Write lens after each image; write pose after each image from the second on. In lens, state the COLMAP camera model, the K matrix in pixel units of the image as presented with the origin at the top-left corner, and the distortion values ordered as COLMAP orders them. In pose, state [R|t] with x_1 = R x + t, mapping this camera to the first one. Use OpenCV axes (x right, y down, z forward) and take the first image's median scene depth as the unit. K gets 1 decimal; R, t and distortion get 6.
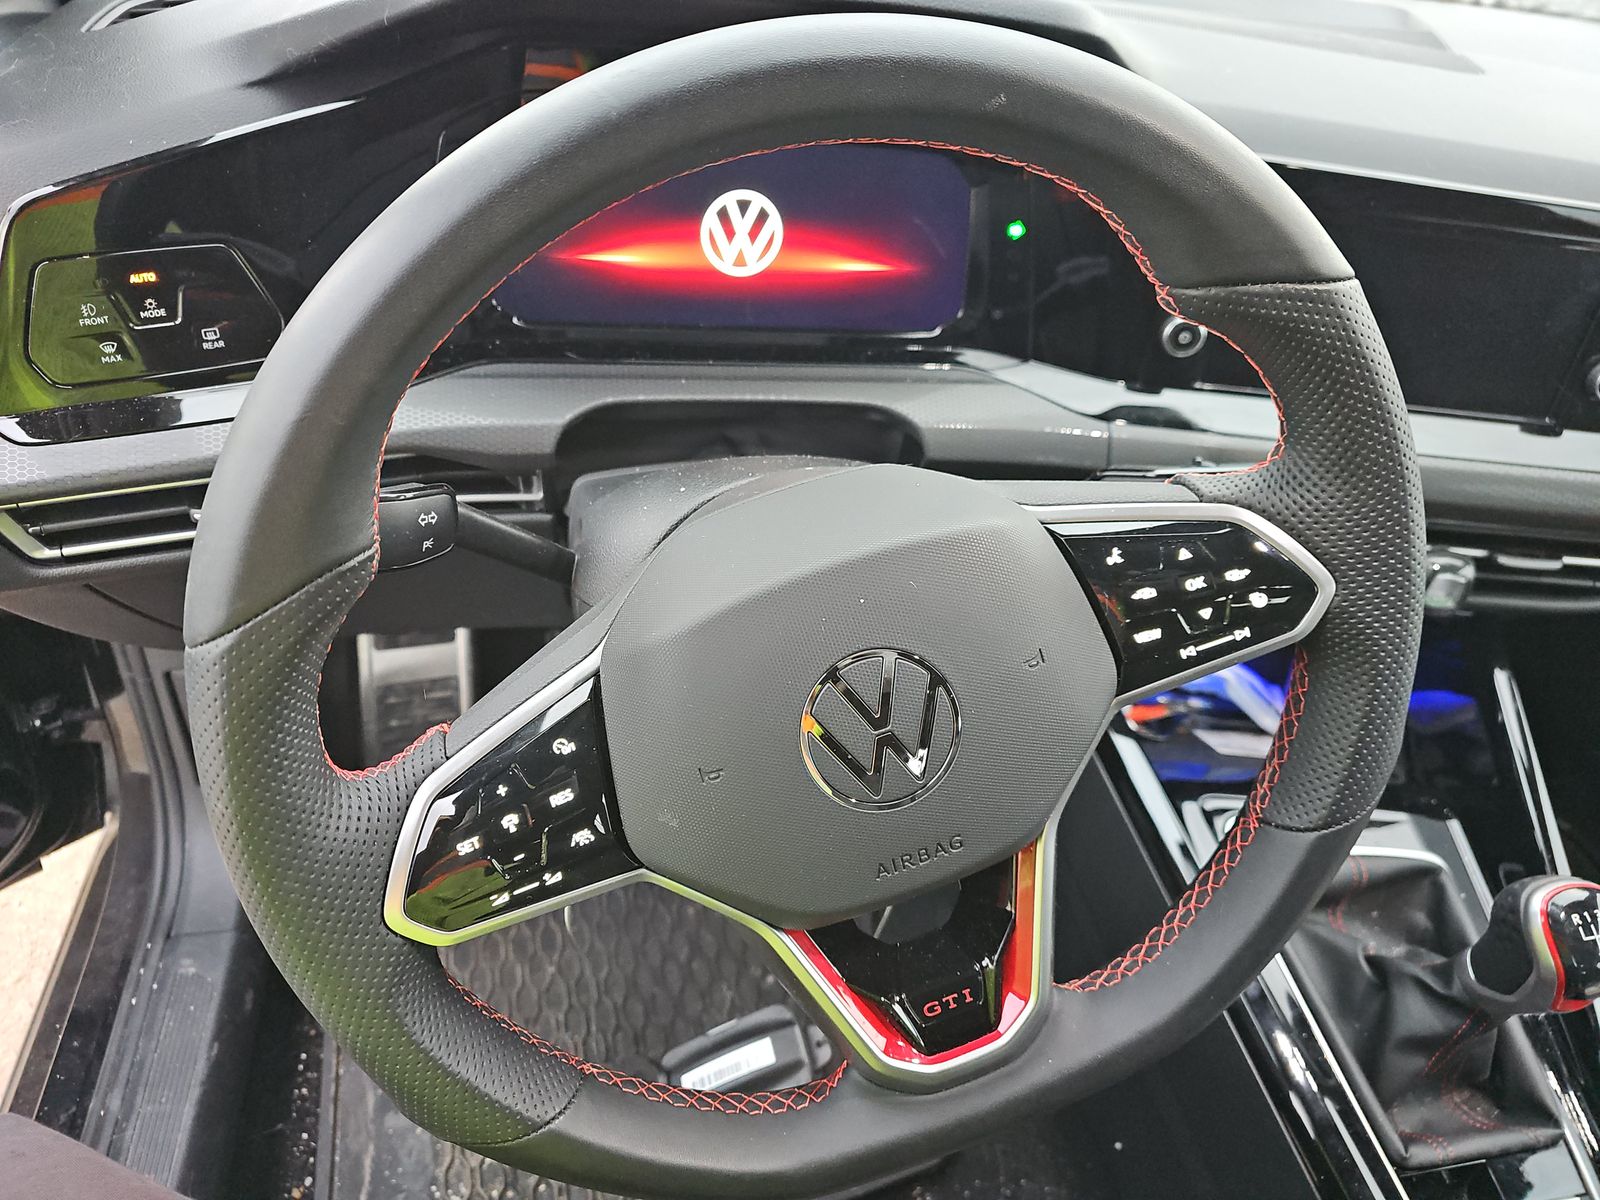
lens RADIAL K [[1059.4, 0, 794.9], [0, 1059.4, 603.7], [0, 0, 1]] dist [0.089248, -0.049159]
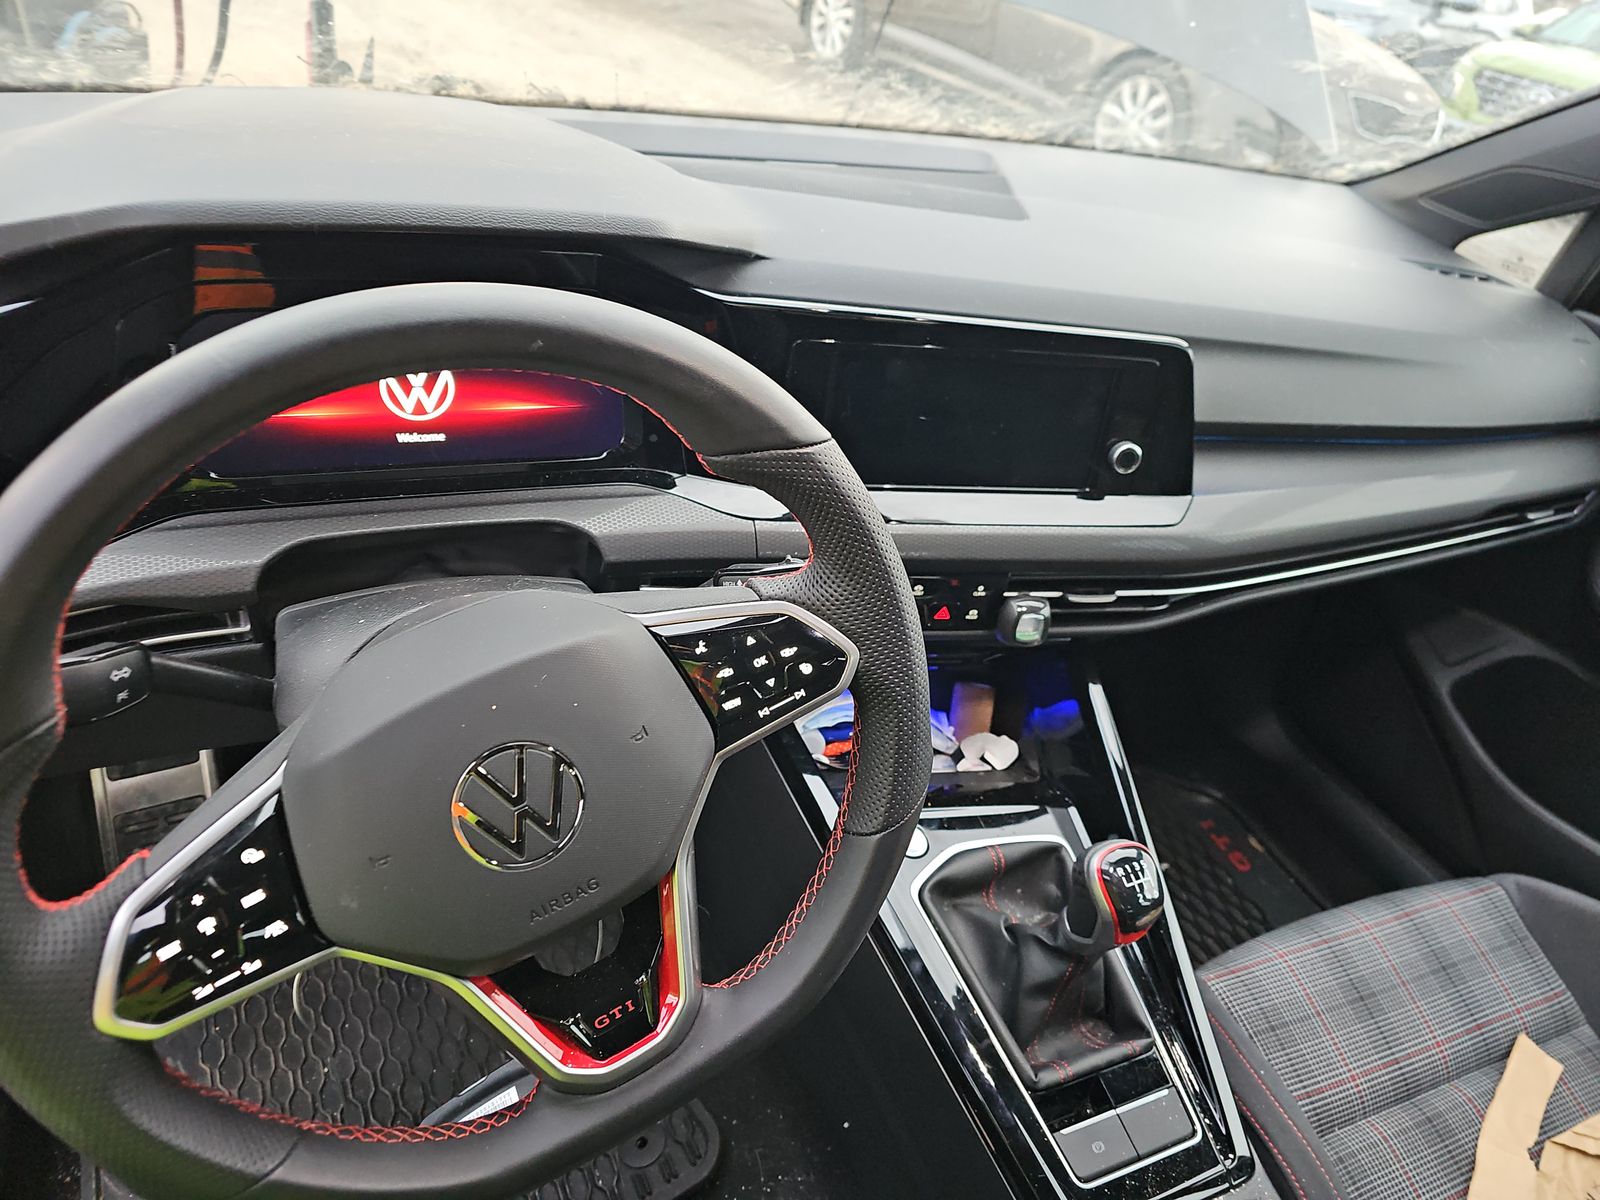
lens RADIAL K [[1059.4, 0, 794.9], [0, 1059.4, 603.7], [0, 0, 1]] dist [0.089248, -0.049159]
pose [[0.979127, -0.097606, 0.178279, 0.167133], [0.105992, 0.993636, -0.038110, -0.032288], [-0.173425, 0.056210, 0.983242, -0.284745]]
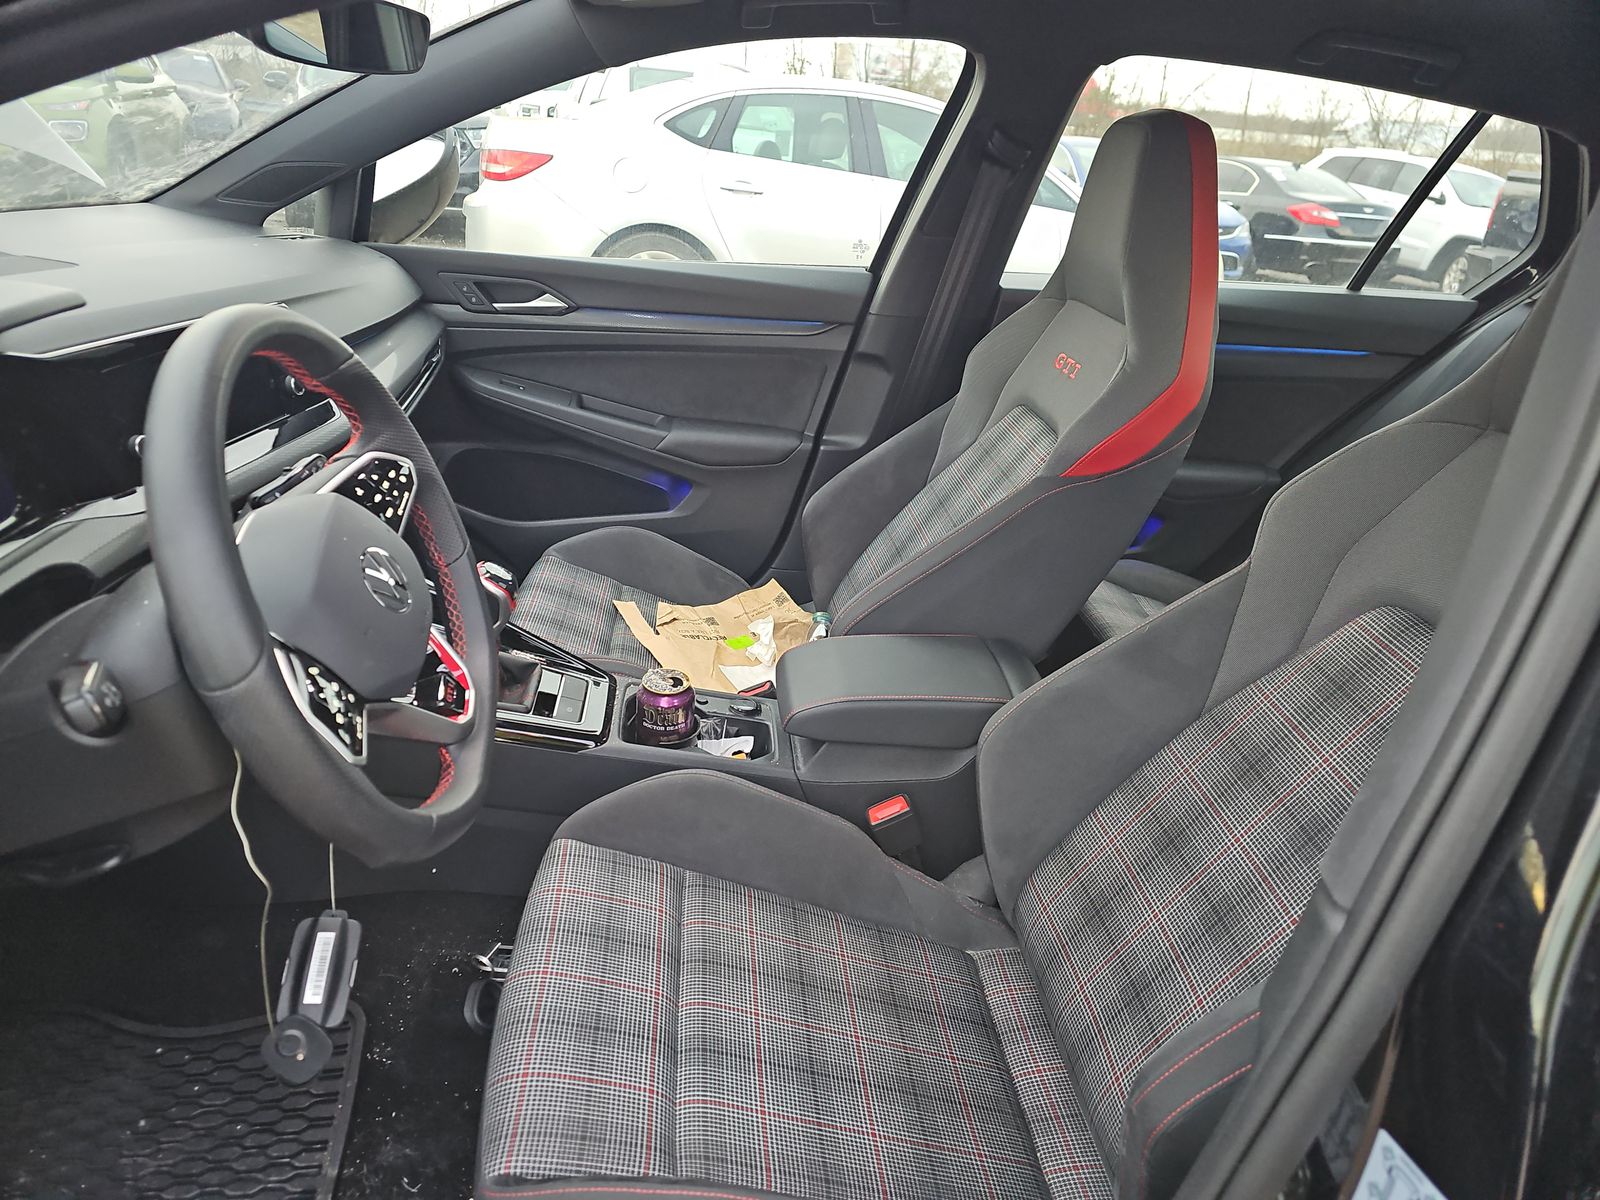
lens RADIAL K [[1059.4, 0, 794.9], [0, 1059.4, 603.7], [0, 0, 1]] dist [0.089248, -0.049159]
pose [[0.155928, -0.531762, 0.832416, -1.466278], [0.581639, 0.730559, 0.357742, -0.136056], [-0.798362, 0.428384, 0.423208, -0.574660]]
